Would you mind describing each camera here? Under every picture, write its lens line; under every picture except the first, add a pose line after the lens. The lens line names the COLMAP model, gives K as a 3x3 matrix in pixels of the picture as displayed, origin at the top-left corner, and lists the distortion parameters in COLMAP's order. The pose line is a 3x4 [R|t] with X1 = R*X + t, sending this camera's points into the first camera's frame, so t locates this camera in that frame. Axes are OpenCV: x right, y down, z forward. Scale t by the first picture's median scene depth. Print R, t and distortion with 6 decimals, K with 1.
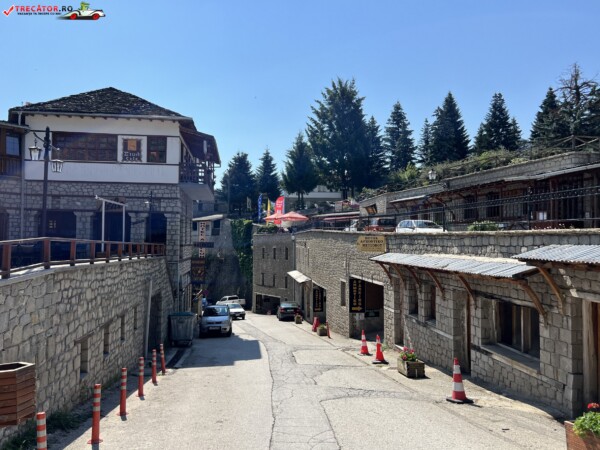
lens RADIAL K [[458.5, 0, 297.5], [0, 458.5, 225.0], [0, 0, 1]] dist [0.031397, -0.038518]
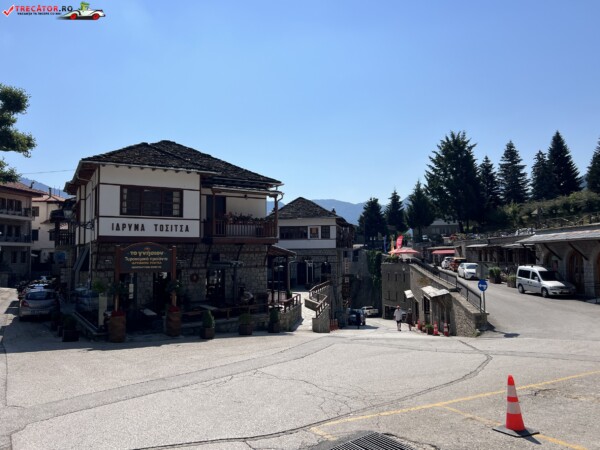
lens RADIAL K [[458.5, 0, 298.0], [0, 458.5, 227.3], [0, 0, 1]] dist [0.031397, -0.038518]
pose [[0.954523, -0.032251, -0.296387, 0.055819], [0.024388, 0.999247, -0.030186, -0.037686], [0.297137, 0.021585, 0.954591, -0.298797]]
